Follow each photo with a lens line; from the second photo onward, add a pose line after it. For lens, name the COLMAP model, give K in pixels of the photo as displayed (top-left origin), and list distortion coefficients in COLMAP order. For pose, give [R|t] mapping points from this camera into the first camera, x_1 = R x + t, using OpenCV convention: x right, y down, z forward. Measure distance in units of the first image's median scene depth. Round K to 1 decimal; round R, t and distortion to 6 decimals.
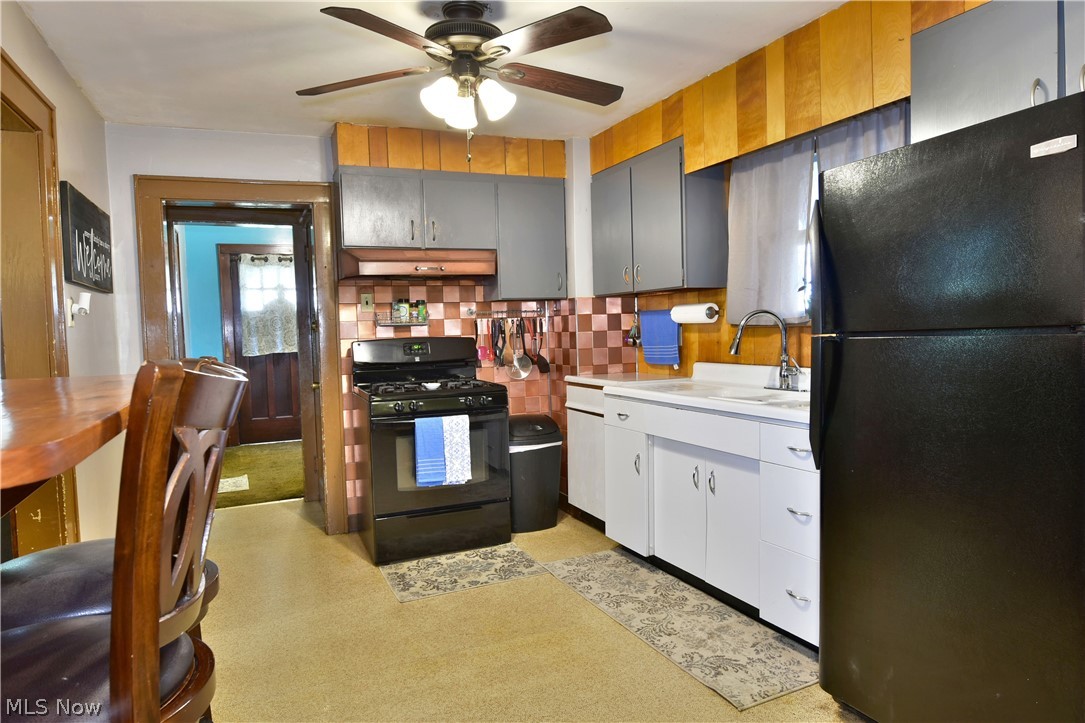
lens RADIAL K [[662.2, 0, 542.5], [0, 662.2, 361.5], [0, 0, 1]] dist [-0.010291, -0.003856]
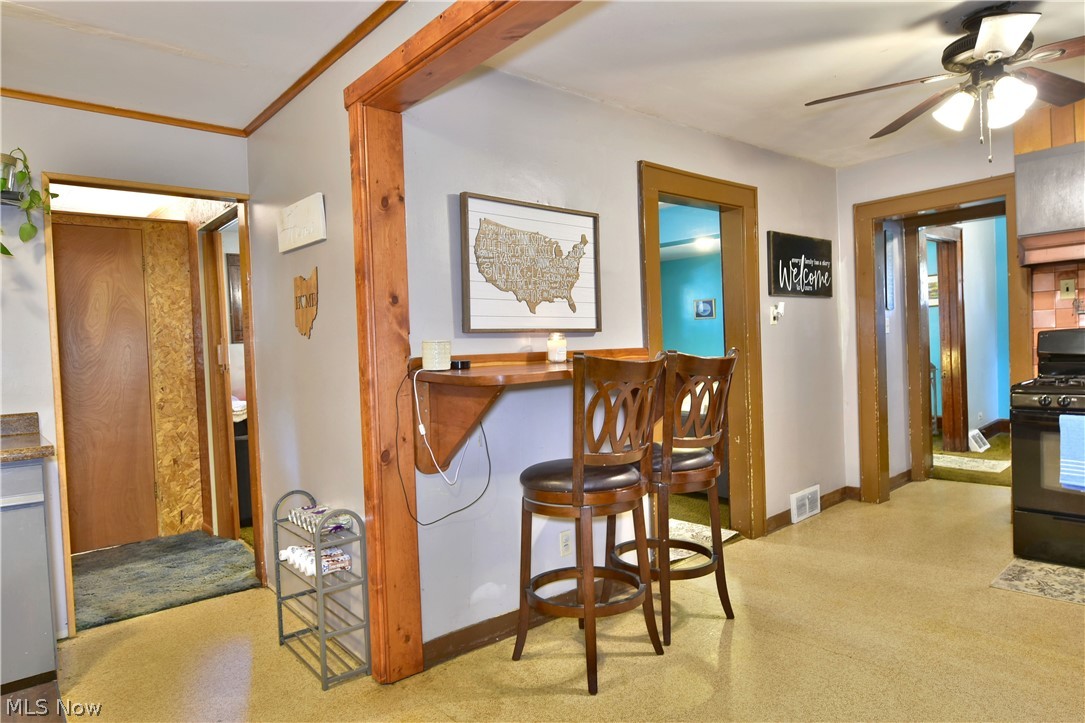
lens RADIAL K [[691.9, 0, 542.5], [0, 691.9, 361.5], [0, 0, 1]] dist [-0.007209, -0.002864]
pose [[0.284128, 0.042627, -0.957838, 0.548536], [-0.011673, 0.999091, 0.041001, -0.021562], [0.958715, -0.000469, 0.284367, 0.018368]]
